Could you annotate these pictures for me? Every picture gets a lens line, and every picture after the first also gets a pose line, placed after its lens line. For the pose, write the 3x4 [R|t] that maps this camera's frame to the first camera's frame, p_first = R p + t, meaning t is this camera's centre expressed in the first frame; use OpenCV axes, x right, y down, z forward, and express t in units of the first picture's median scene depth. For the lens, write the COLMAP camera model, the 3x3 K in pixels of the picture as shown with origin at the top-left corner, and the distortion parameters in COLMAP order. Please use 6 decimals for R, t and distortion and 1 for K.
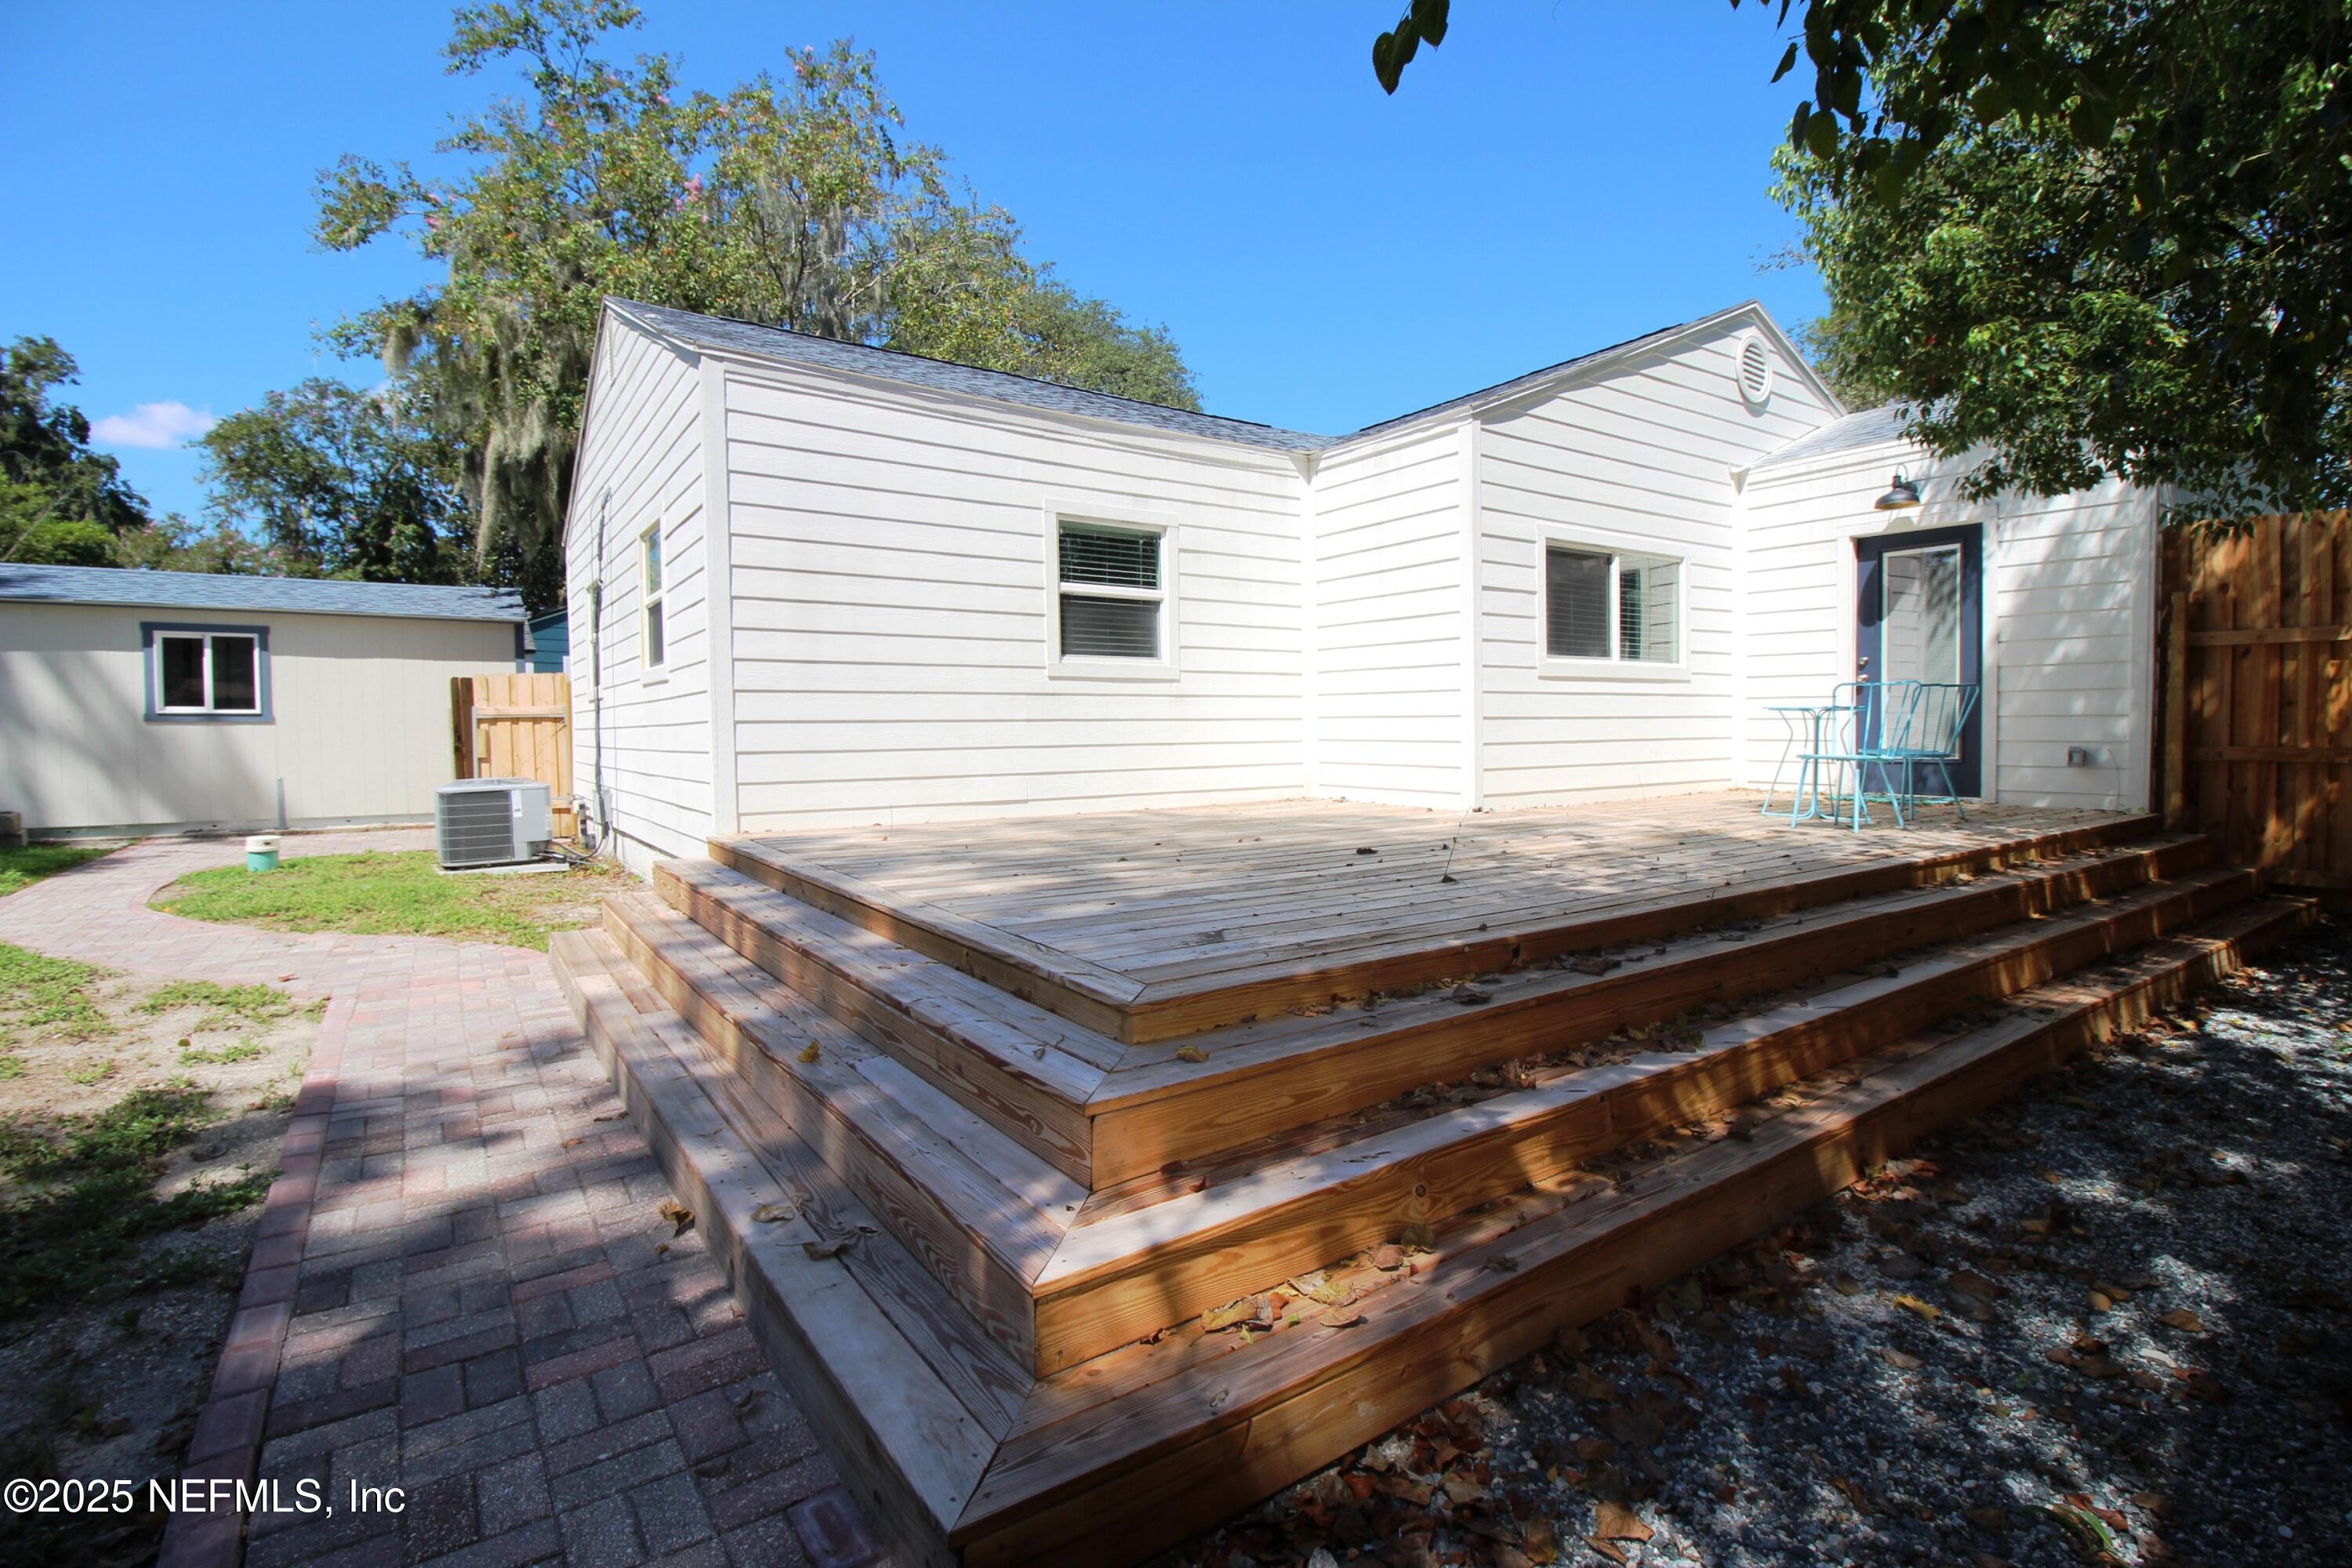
lens RADIAL K [[1089.2, 0, 1189.8], [0, 1089.2, 769.0], [0, 0, 1]] dist [-0.008239, -0.003758]
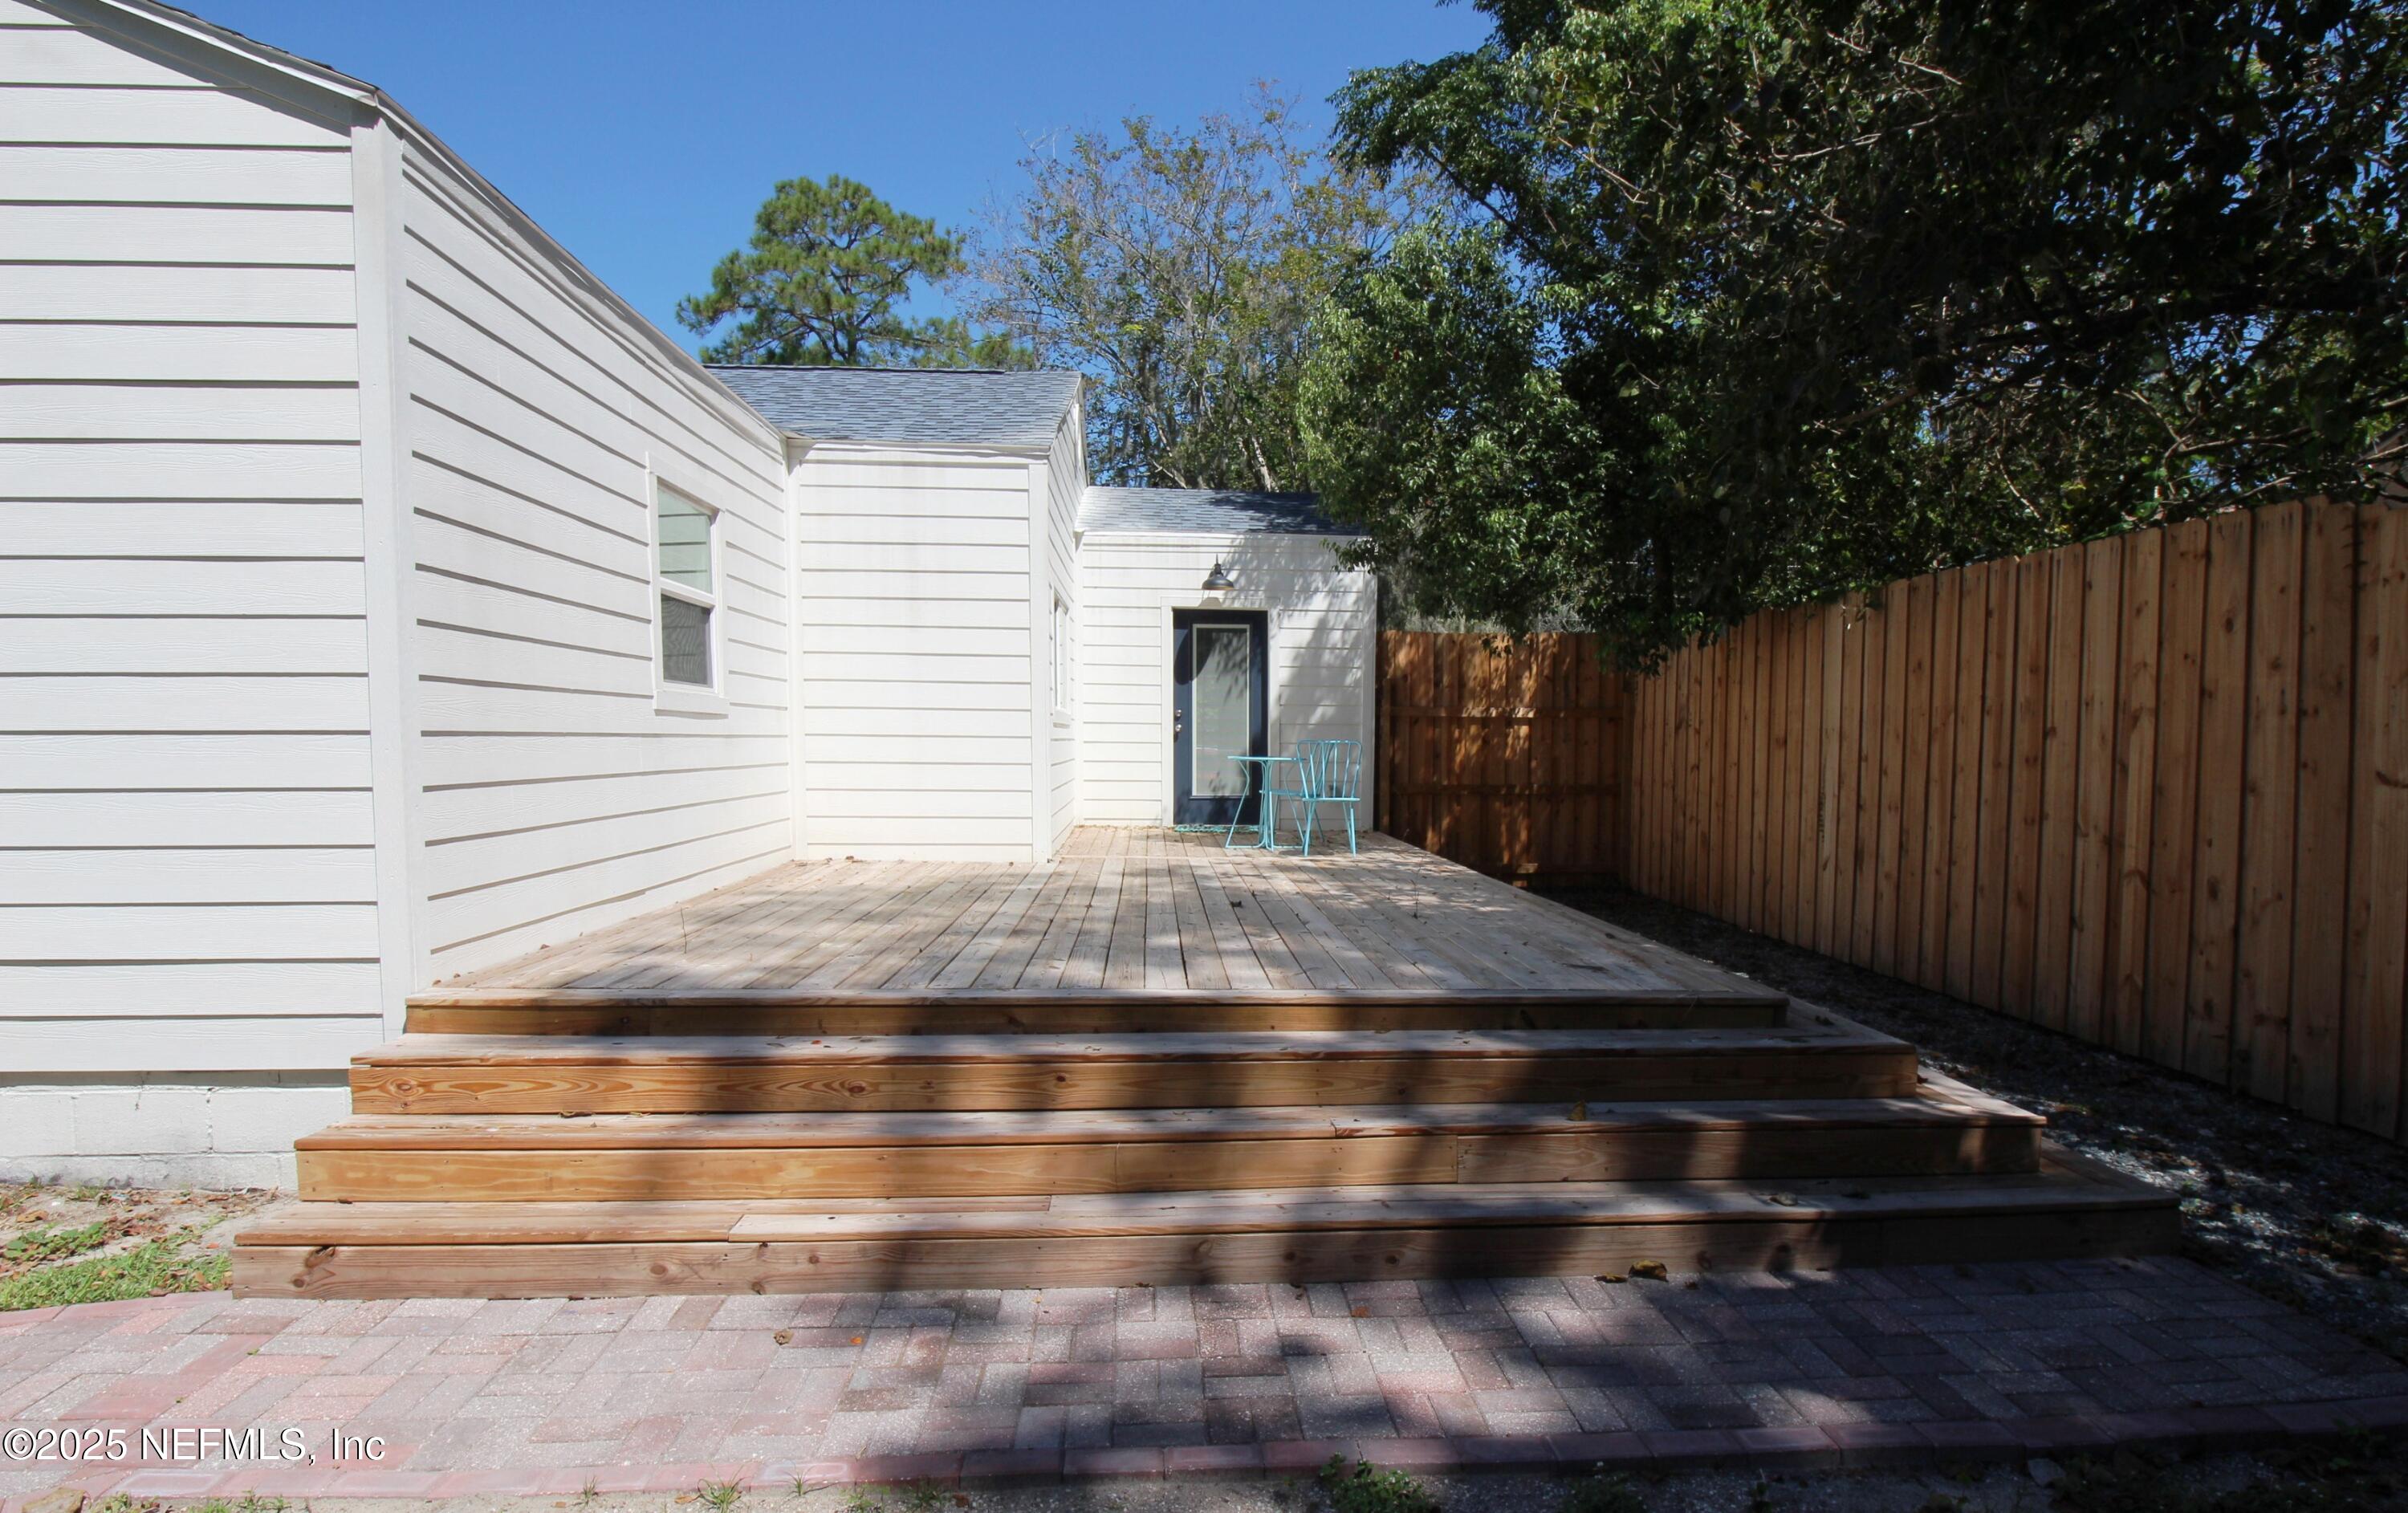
lens RADIAL K [[1303.1, 0, 1237.5], [0, 1303.1, 817.5], [0, 0, 1]] dist [0.002972, -0.000102]
pose [[0.518332, -0.039162, 0.854282, -0.664255], [0.023731, 0.999225, 0.031408, -0.033942], [-0.854850, 0.003993, 0.518859, 0.248822]]
